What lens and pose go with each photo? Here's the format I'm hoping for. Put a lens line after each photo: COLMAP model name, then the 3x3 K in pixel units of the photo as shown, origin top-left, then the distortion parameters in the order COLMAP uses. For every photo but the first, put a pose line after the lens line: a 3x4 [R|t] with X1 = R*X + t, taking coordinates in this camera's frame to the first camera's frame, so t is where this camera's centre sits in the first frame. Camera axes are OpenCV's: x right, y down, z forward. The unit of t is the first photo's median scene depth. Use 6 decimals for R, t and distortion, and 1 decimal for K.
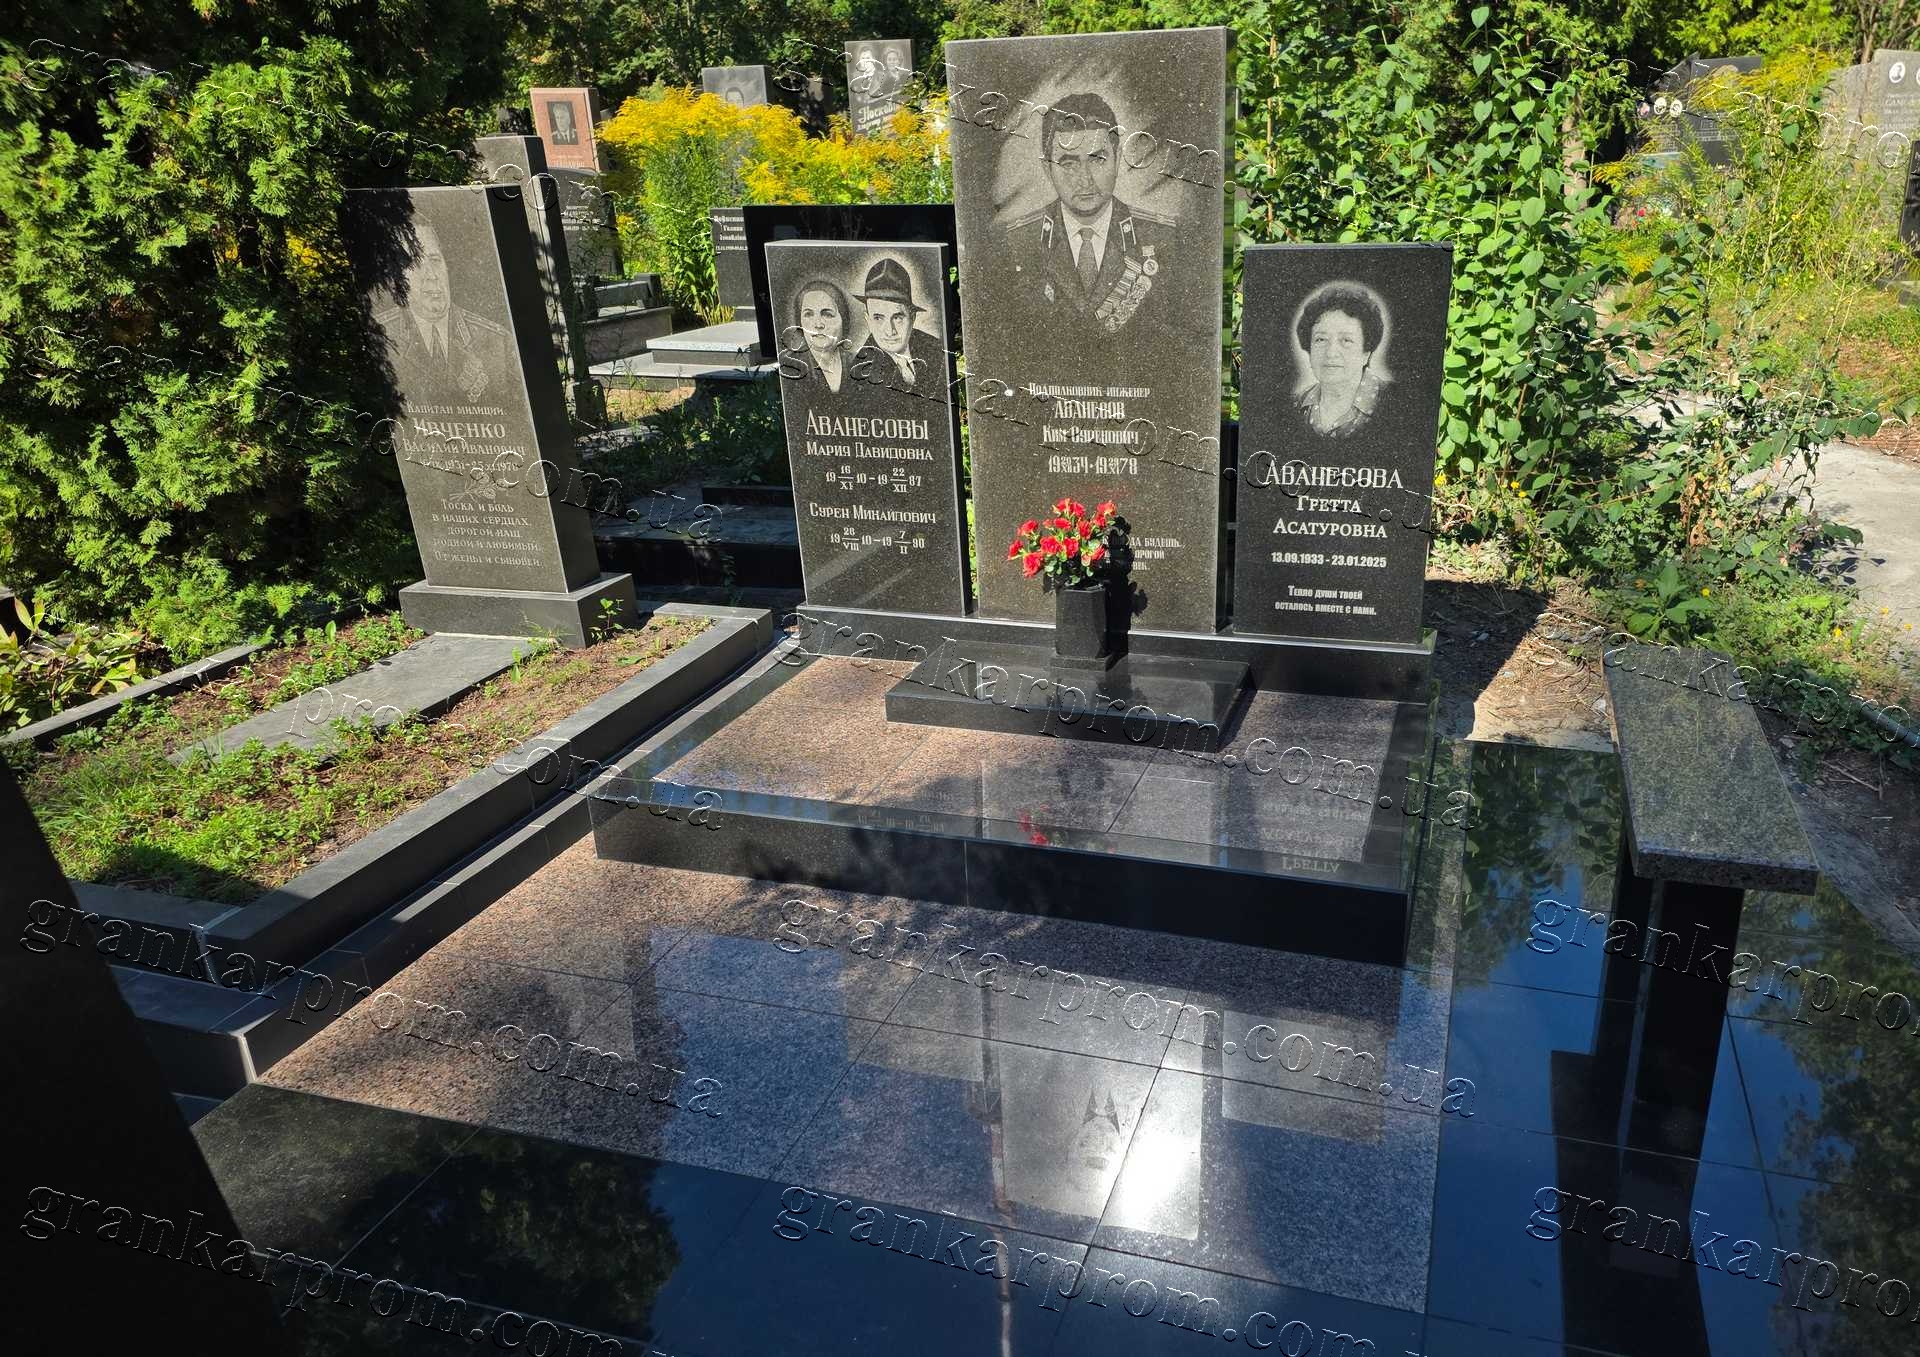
lens RADIAL K [[1425.0, 0, 1069.0], [0, 1425.0, 791.1], [0, 0, 1]] dist [0.029334, -0.022149]
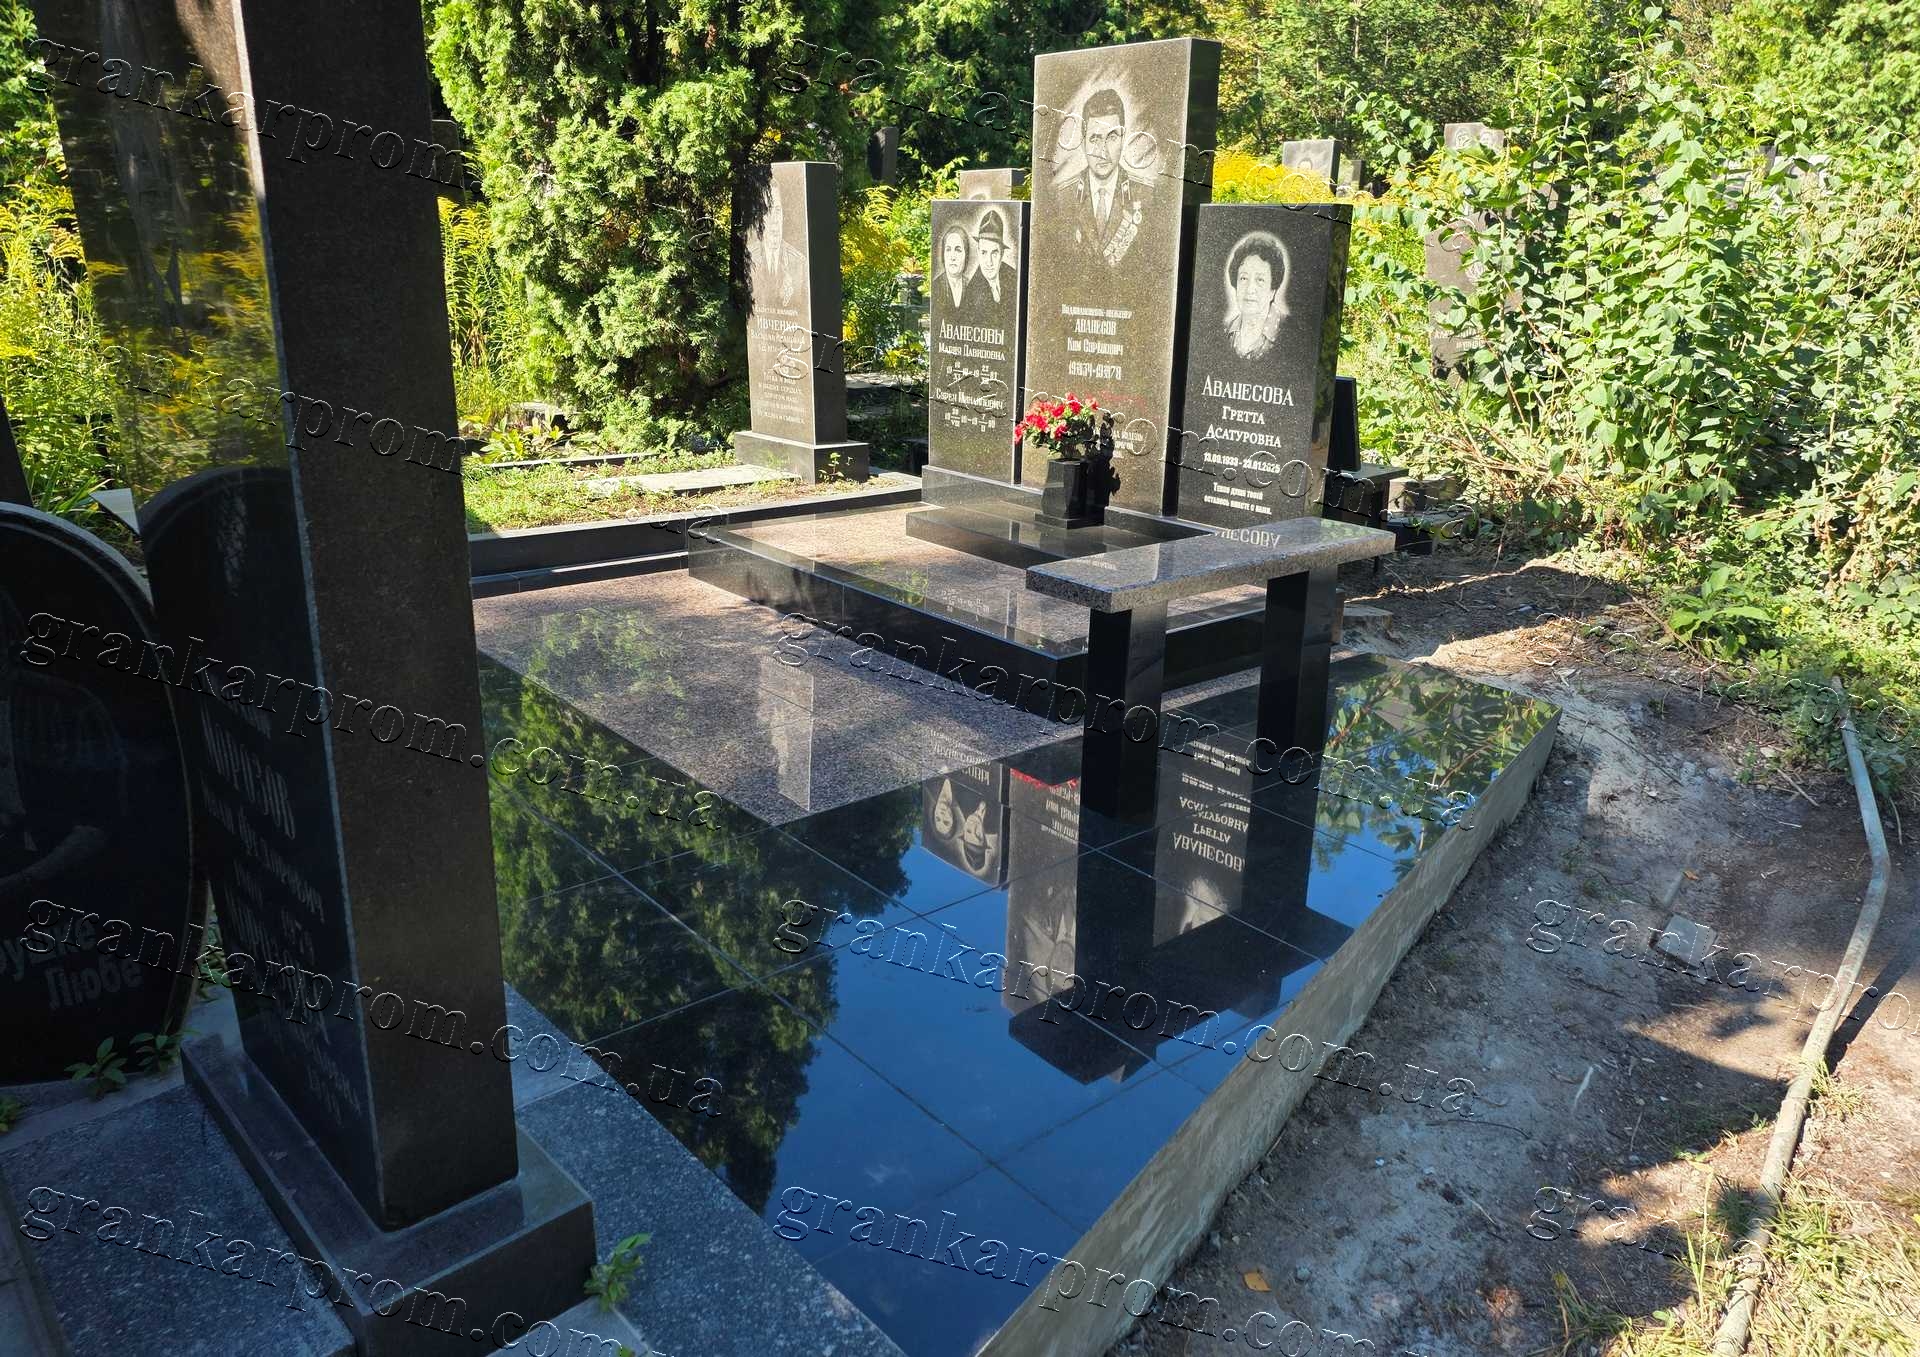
lens RADIAL K [[1425.0, 0, 960.4], [0, 1425.0, 688.2], [0, 0, 1]] dist [0.029334, -0.022149]
pose [[0.828000, 0.211302, -0.519391, 0.649012], [-0.275361, 0.960123, -0.048372, 0.142182], [0.488458, 0.183072, 0.853167, -0.101944]]
